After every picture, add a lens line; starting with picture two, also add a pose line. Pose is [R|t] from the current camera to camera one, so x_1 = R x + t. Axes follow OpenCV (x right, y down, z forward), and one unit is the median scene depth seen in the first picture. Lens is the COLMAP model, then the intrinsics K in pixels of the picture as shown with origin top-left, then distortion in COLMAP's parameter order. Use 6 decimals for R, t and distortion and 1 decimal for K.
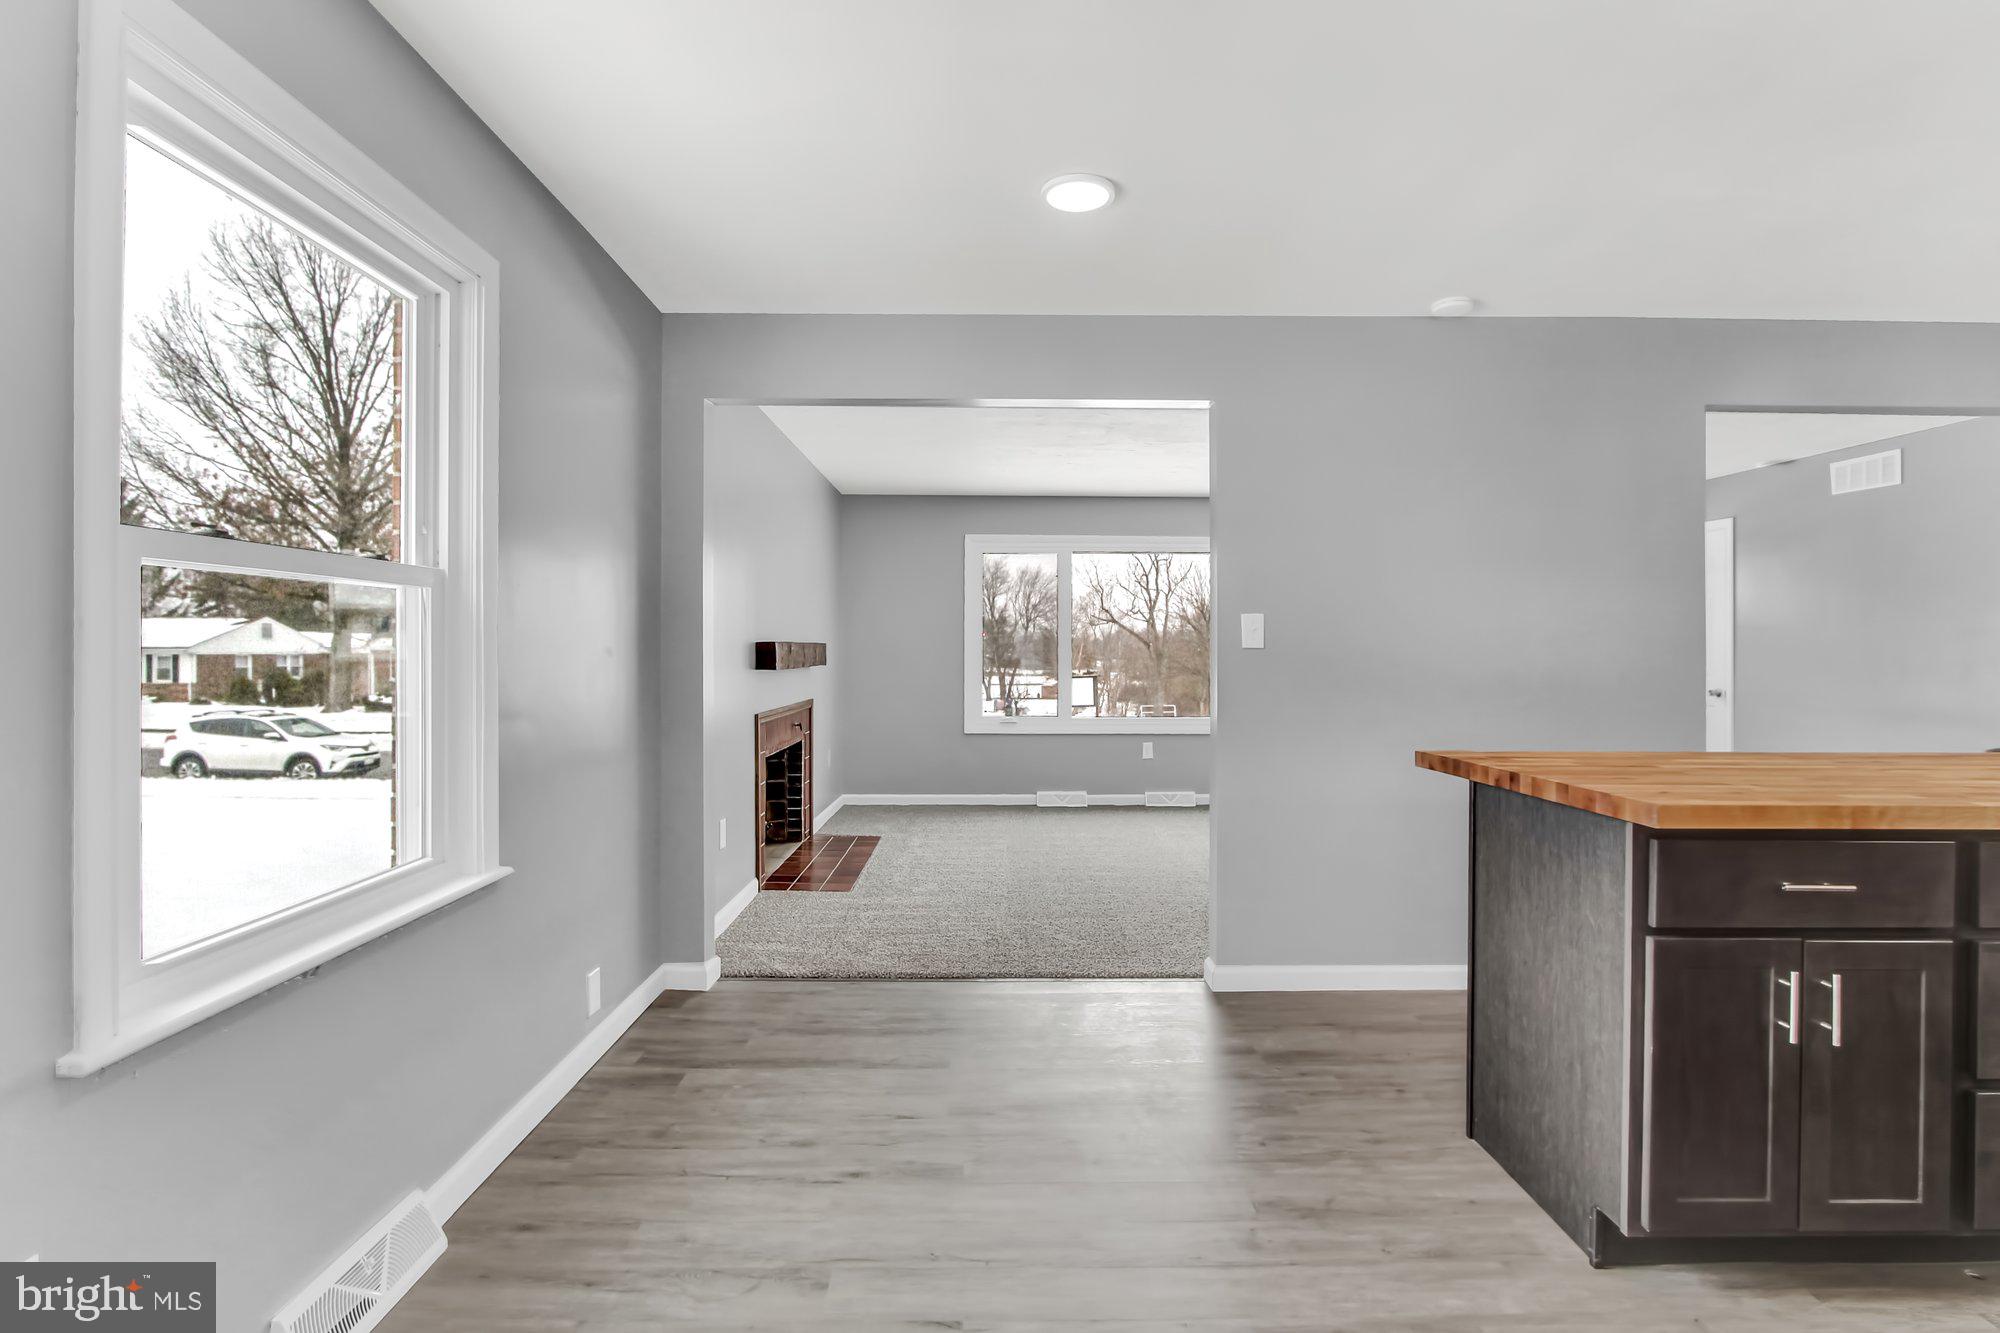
lens RADIAL K [[1000.4, 0, 1000.0], [0, 1000.4, 666.5], [0, 0, 1]] dist [0.002178, 0.000470]
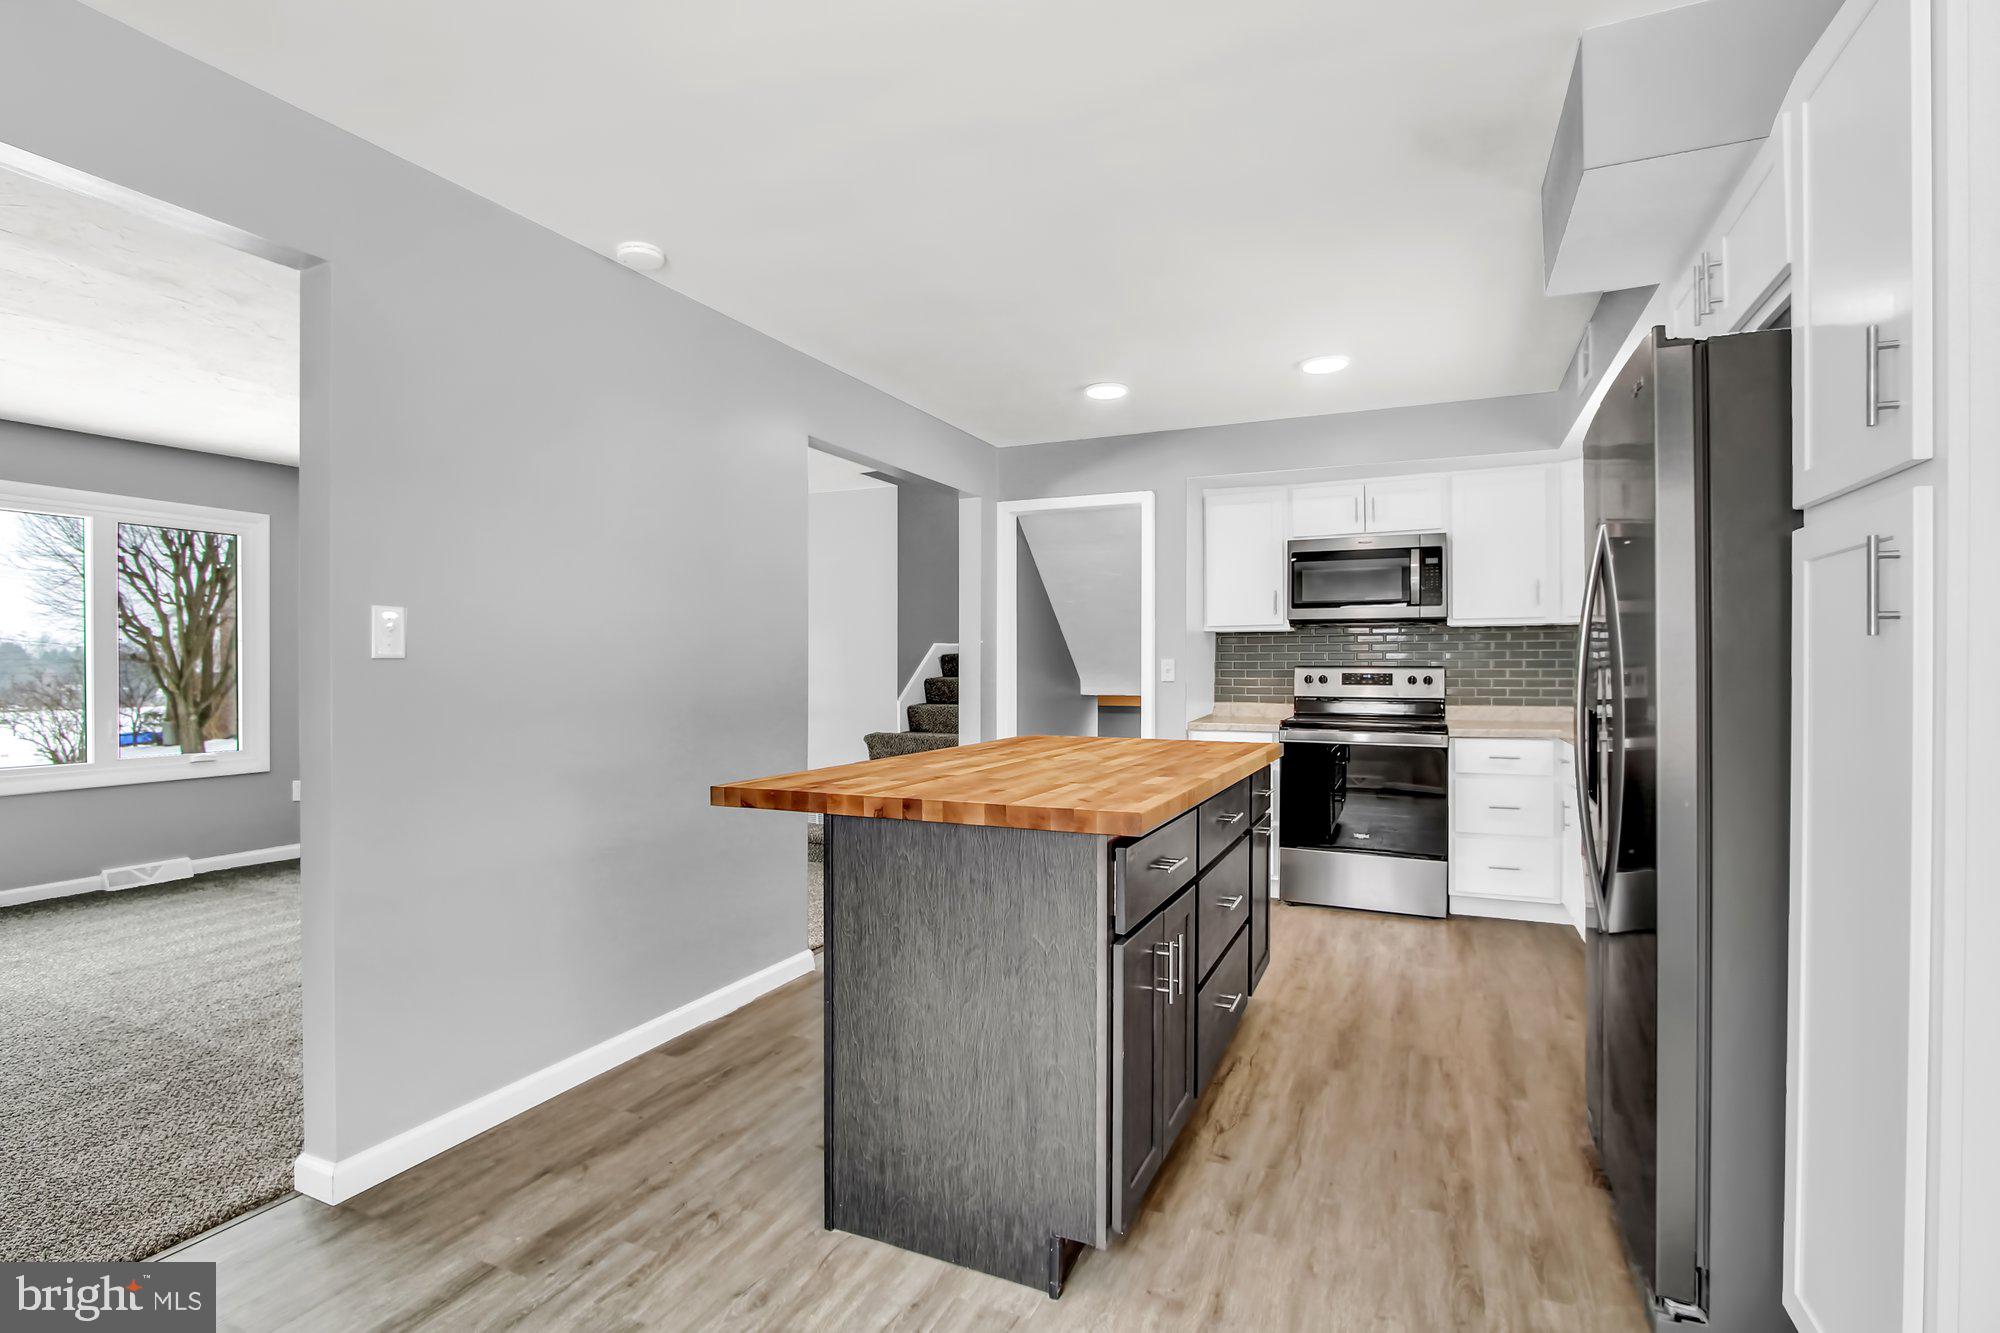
lens RADIAL K [[947.5, 0, 1004.6], [0, 947.5, 674.0], [0, 0, 1]] dist [-0.008549, -0.000002]
pose [[0.419541, -0.006348, 0.907714, -0.216388], [0.010215, 0.999945, 0.002271, -0.006993], [-0.907679, 0.008319, 0.419583, 0.560408]]
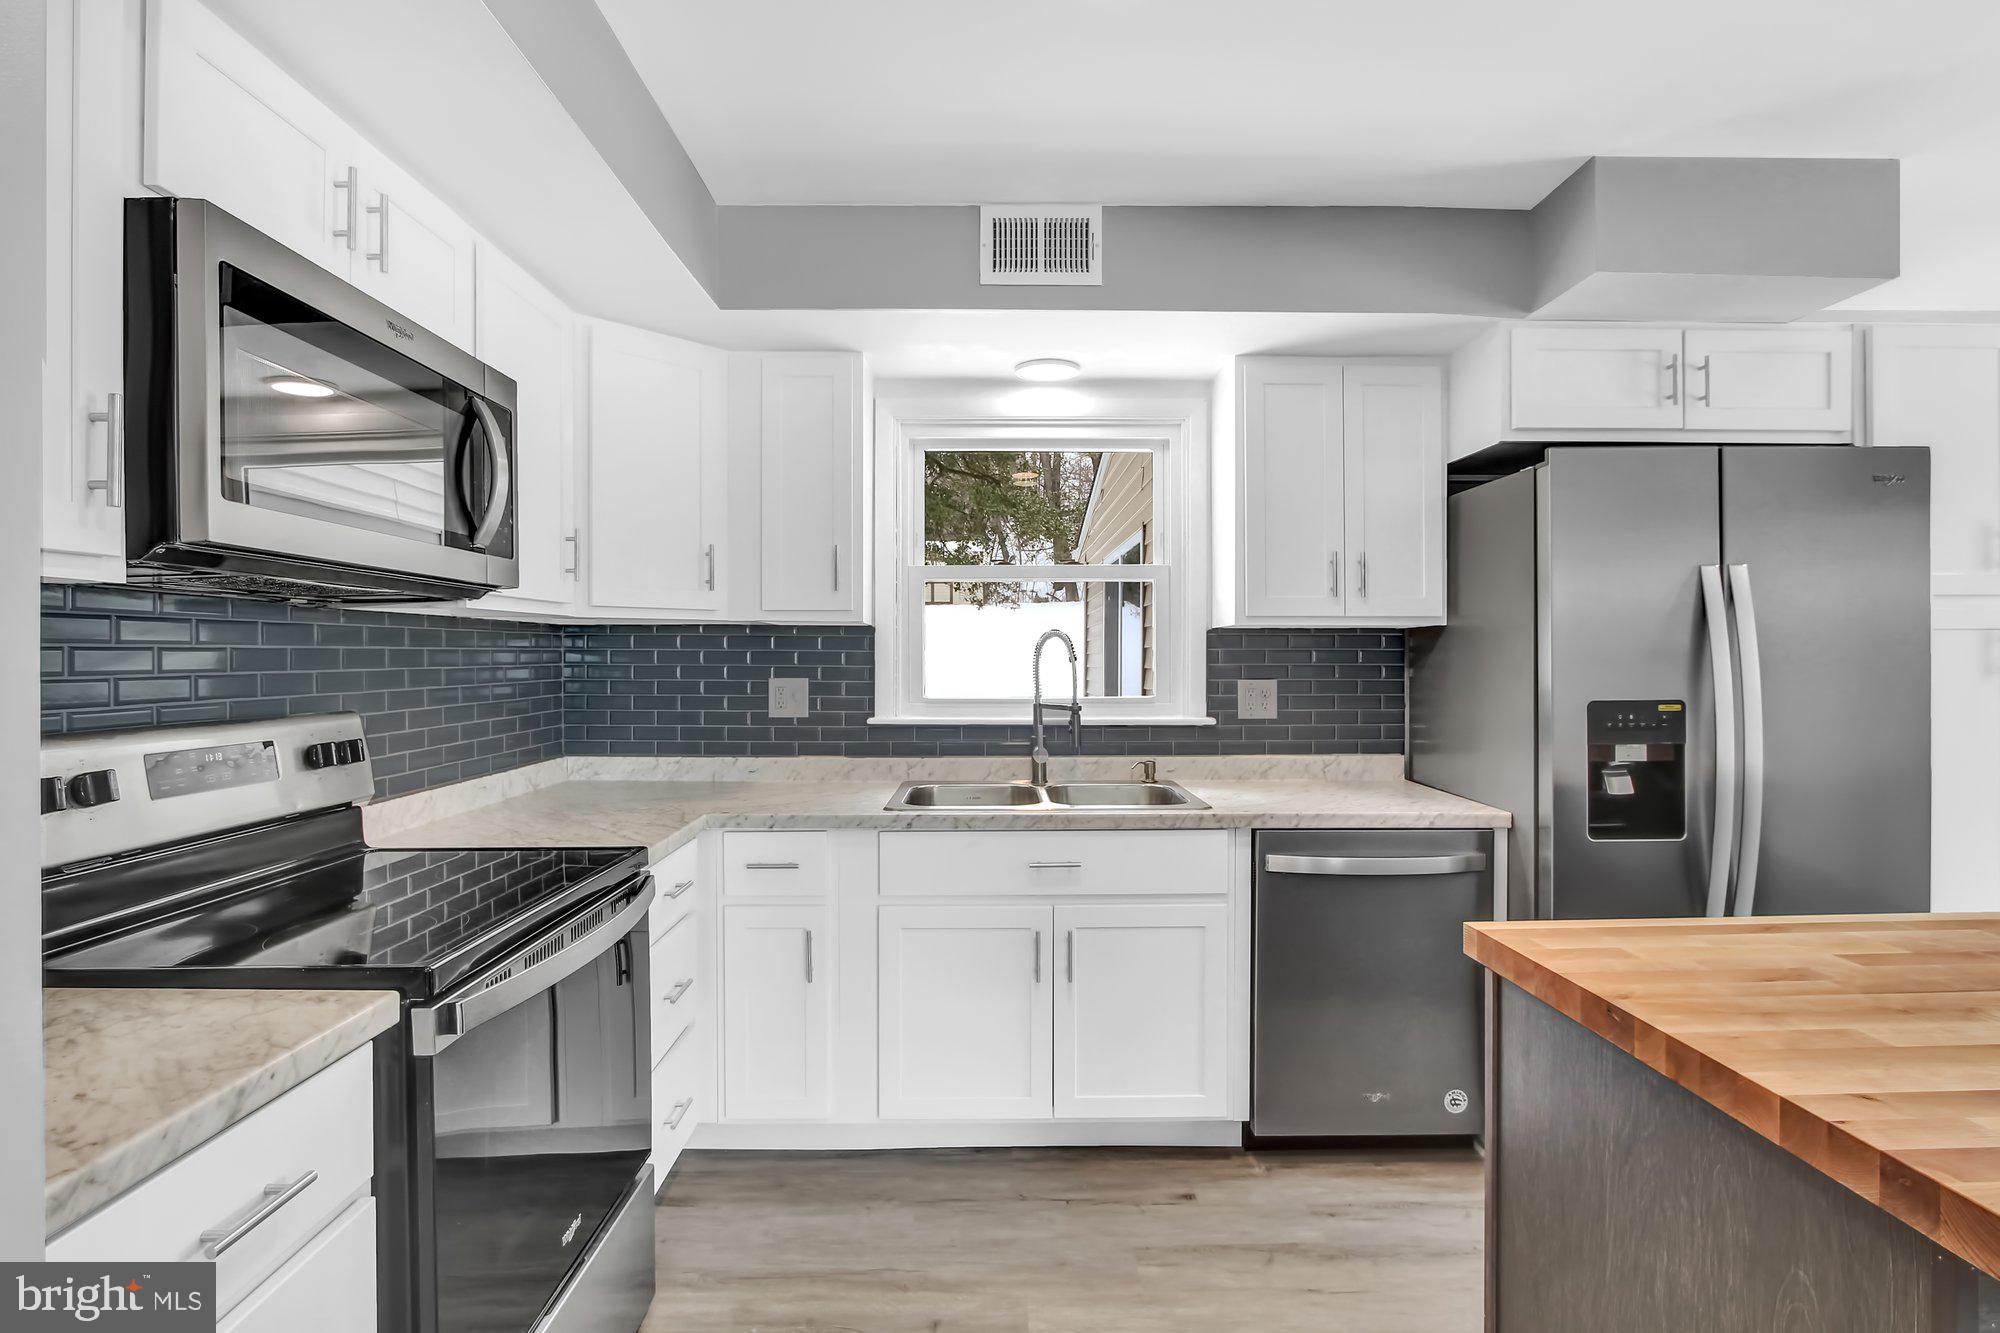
lens RADIAL K [[947.5, 0, 1004.6], [0, 947.5, 674.0], [0, 0, 1]] dist [-0.008549, -0.000002]
pose [[-0.999988, 0.004334, -0.002266, 1.645939], [0.004260, 0.999486, 0.031784, -0.066786], [0.002403, 0.031774, -0.999492, 1.385099]]
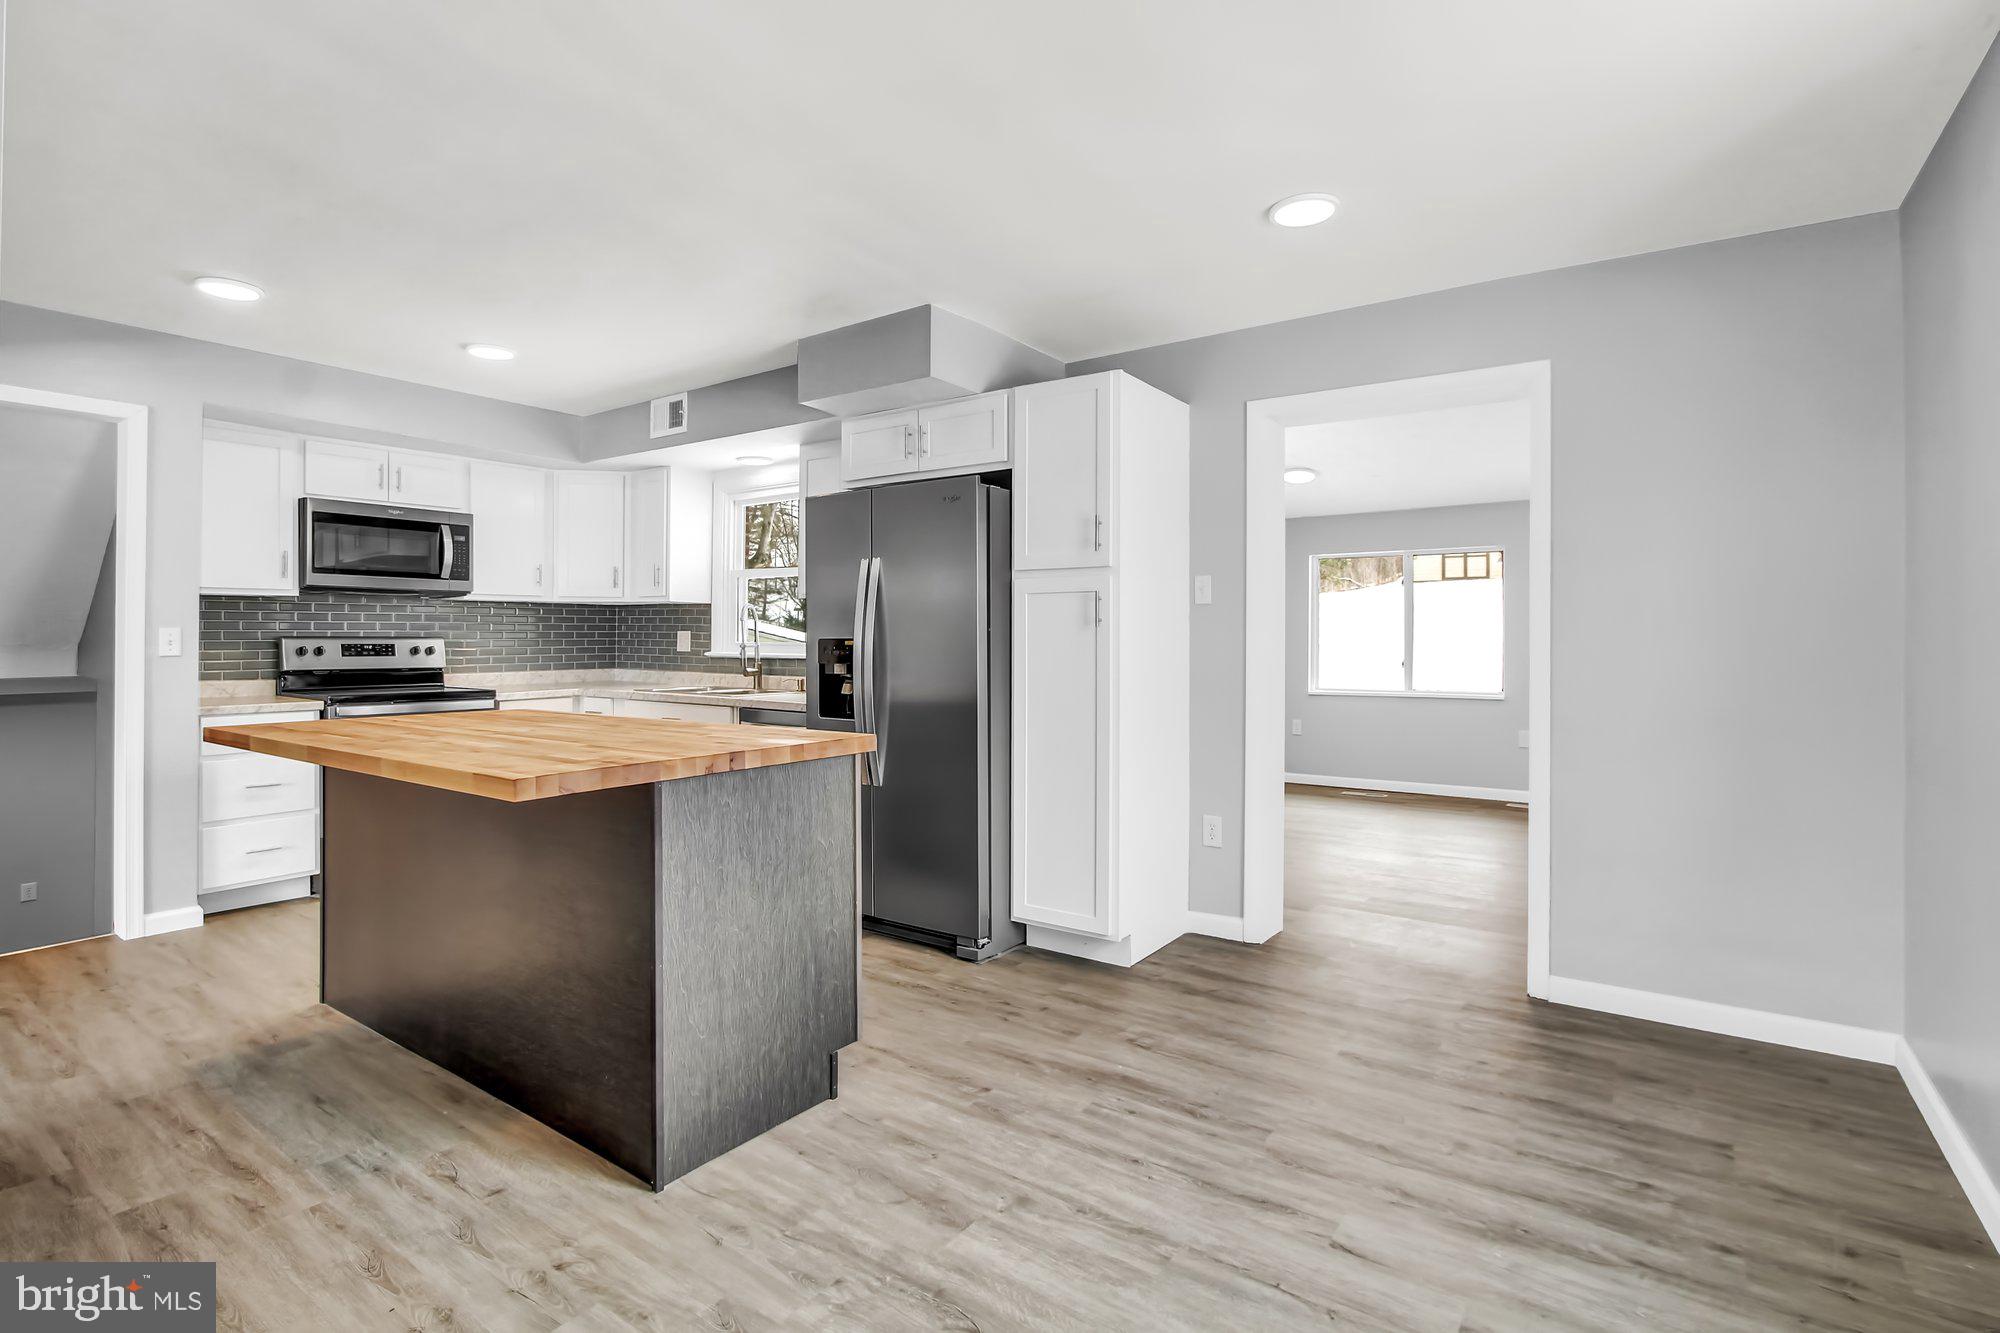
lens RADIAL K [[942.0, 0, 999.0], [0, 942.0, 636.6], [0, 0, 1]] dist [-0.000572, -0.000031]
pose [[-0.802085, 0.000940, 0.597209, -0.280735], [0.007291, 0.999940, 0.008219, -0.019247], [-0.597166, 0.010947, -0.802043, 1.595082]]
